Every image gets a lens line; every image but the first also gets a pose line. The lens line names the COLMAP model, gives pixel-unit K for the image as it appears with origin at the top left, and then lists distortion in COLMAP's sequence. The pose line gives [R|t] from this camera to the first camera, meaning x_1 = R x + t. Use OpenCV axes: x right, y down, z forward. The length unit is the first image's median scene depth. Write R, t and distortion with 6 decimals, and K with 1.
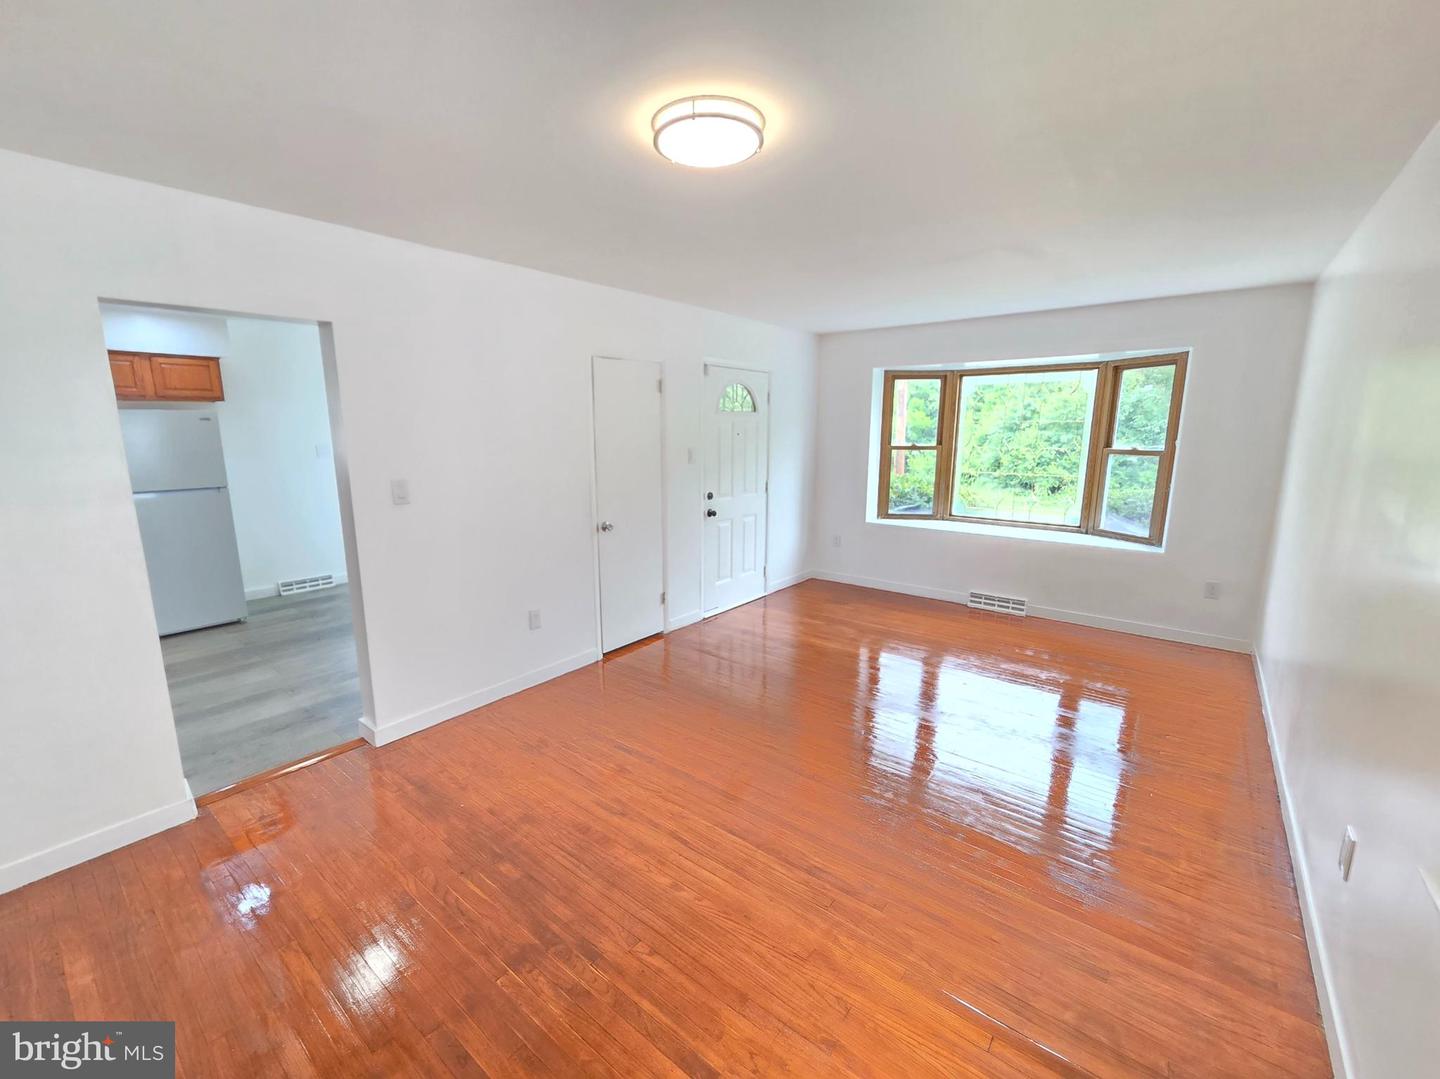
lens RADIAL K [[593.3, 0, 721.6], [0, 593.3, 538.5], [0, 0, 1]] dist [0.001404, 0.000053]
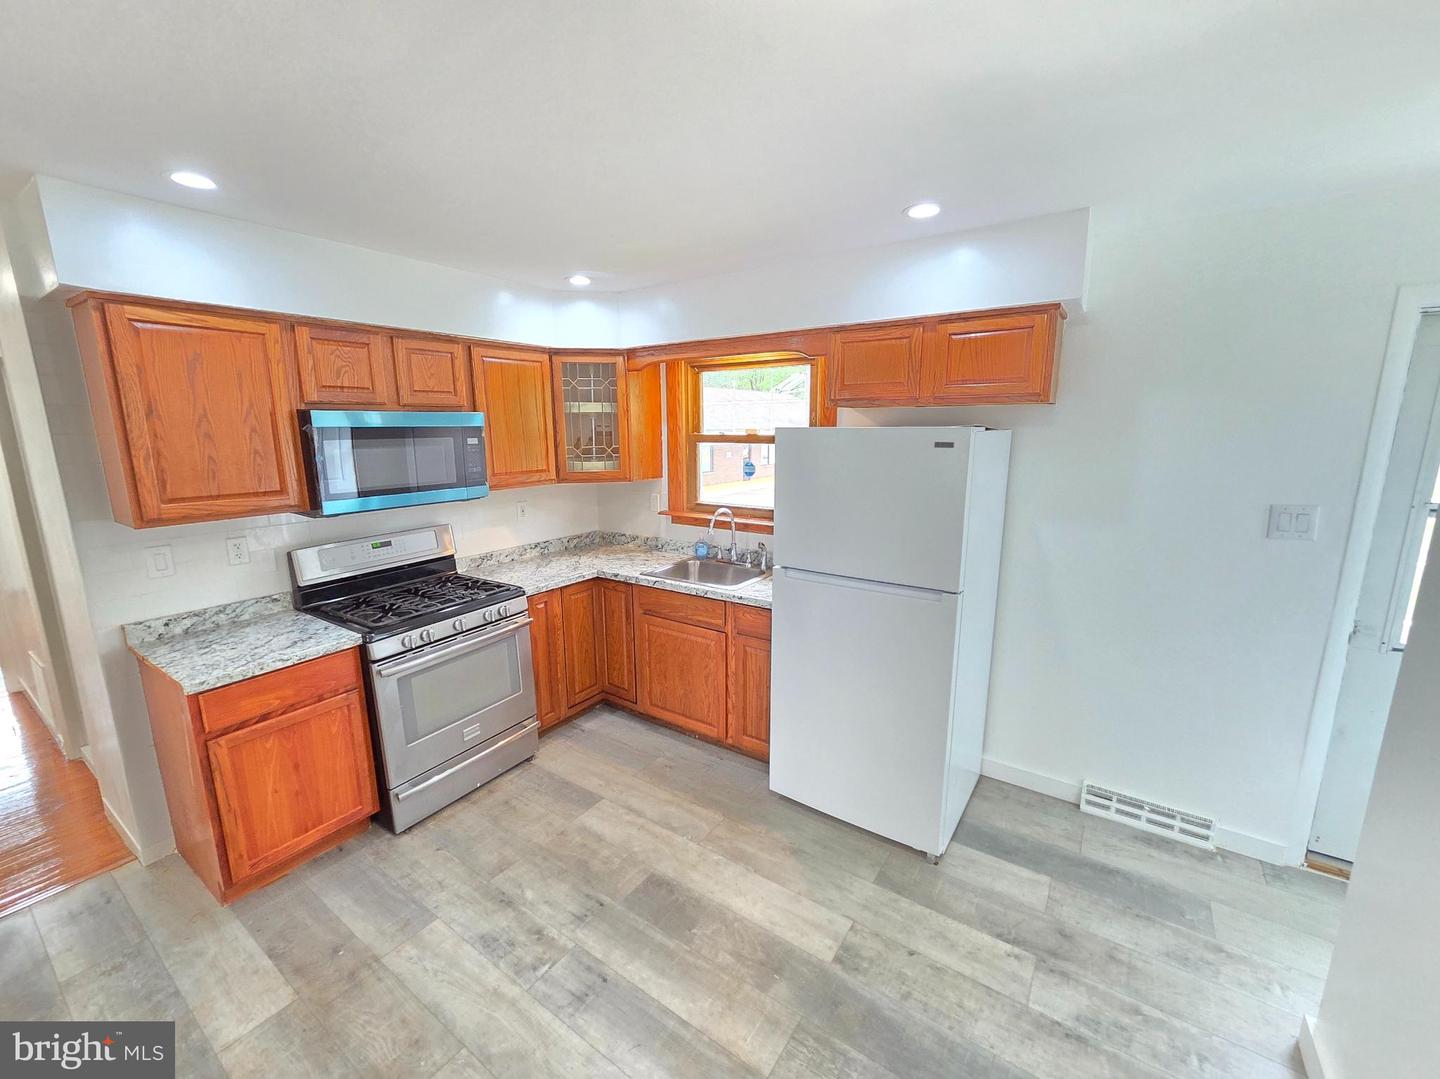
lens RADIAL K [[593.3, 0, 718.7], [0, 593.3, 540.6], [0, 0, 1]] dist [0.001404, 0.000053]
pose [[0.060515, 0.190855, -0.979751, -0.398761], [-0.178227, 0.967843, 0.177527, -0.170119], [0.982127, 0.163875, 0.092584, 0.756453]]
